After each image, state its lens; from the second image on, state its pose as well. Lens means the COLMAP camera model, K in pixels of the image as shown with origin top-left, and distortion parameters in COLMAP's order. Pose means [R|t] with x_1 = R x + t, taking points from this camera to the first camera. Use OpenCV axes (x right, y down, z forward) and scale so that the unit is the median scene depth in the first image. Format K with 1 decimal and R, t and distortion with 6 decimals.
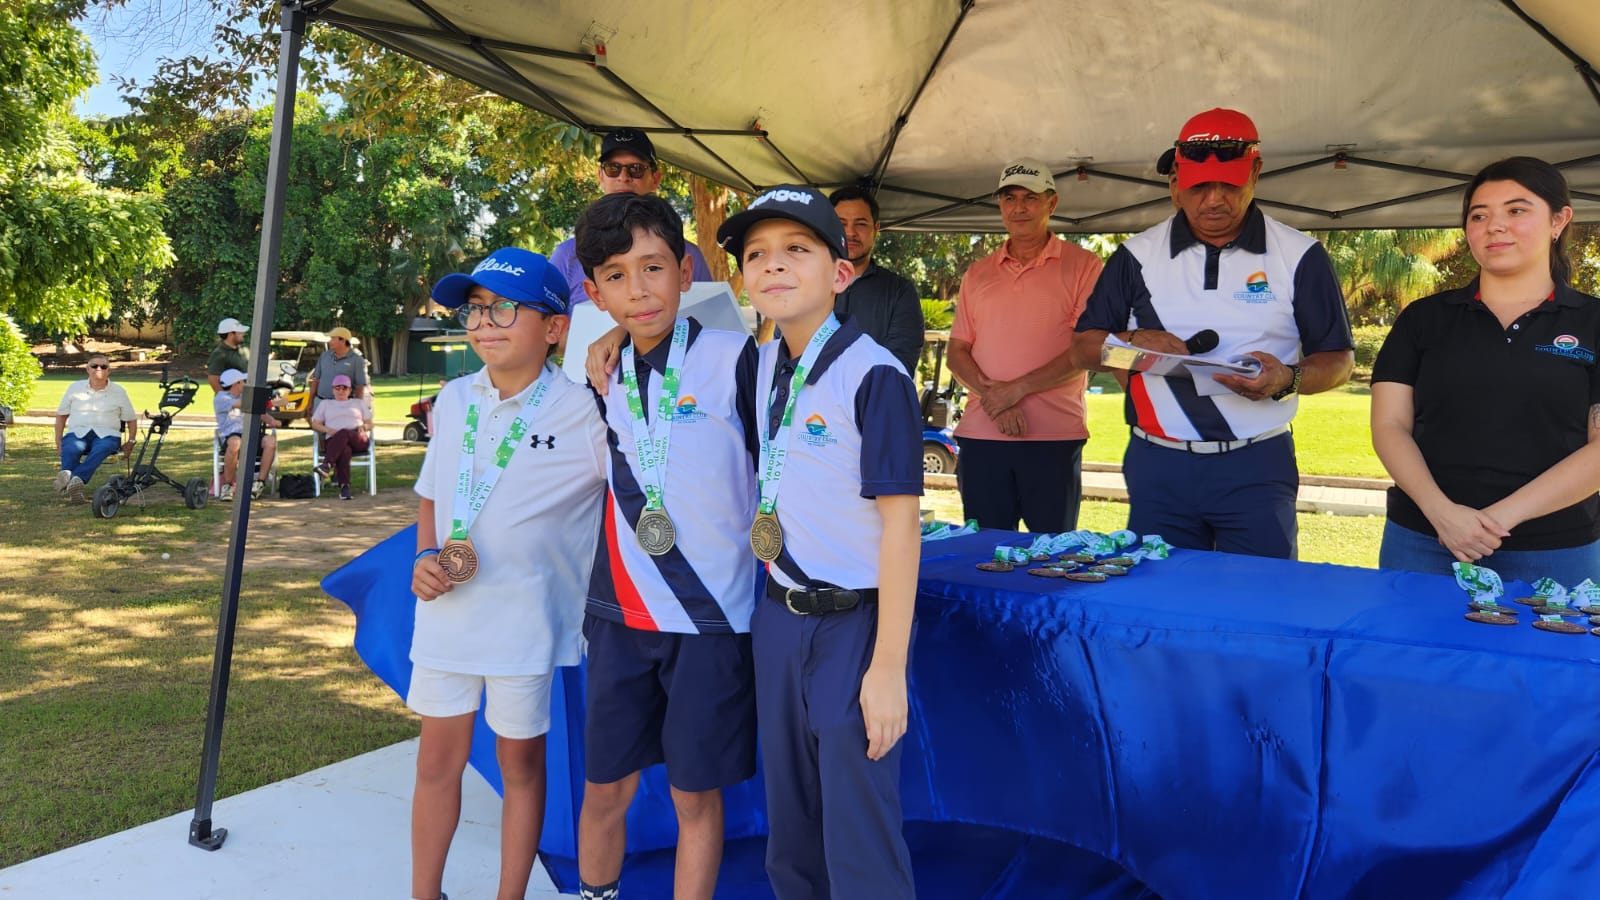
lens RADIAL K [[1142.1, 0, 792.2], [0, 1142.1, 449.7], [0, 0, 1]] dist [0.076727, -0.066288]
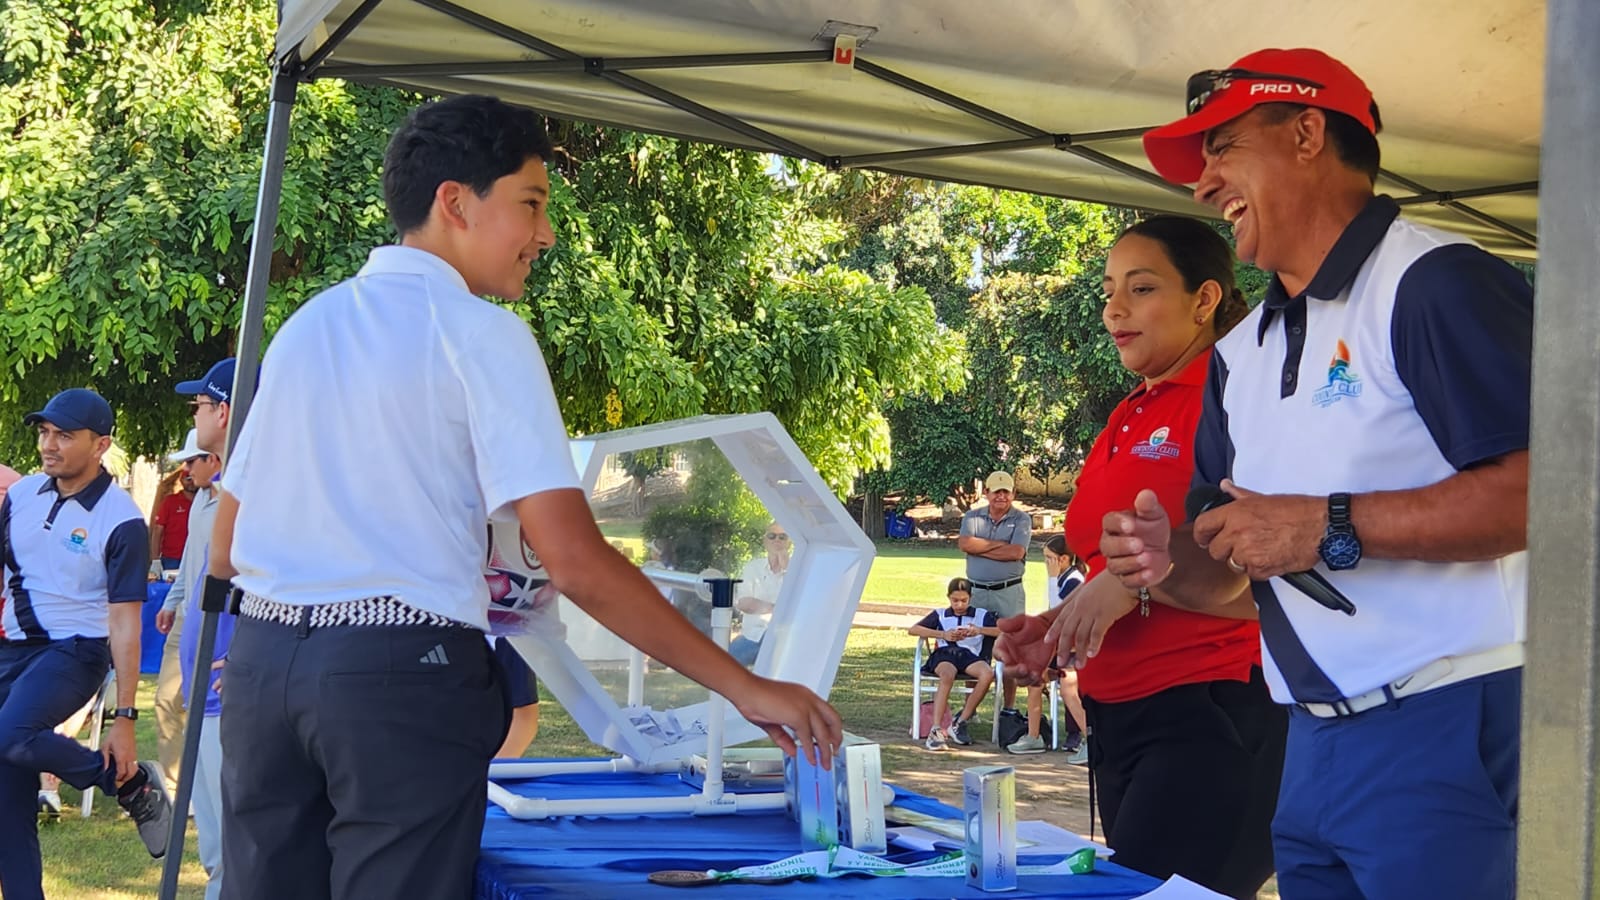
lens RADIAL K [[2038.6, 0, 800.0], [0, 2038.6, 450.0], [0, 0, 1]] dist [0.003638, 0.001965]
pose [[0.787179, -0.024115, -0.616253, 0.157128], [-0.046302, 0.994104, -0.098046, -0.004957], [0.614984, 0.105713, 0.781421, 0.046290]]
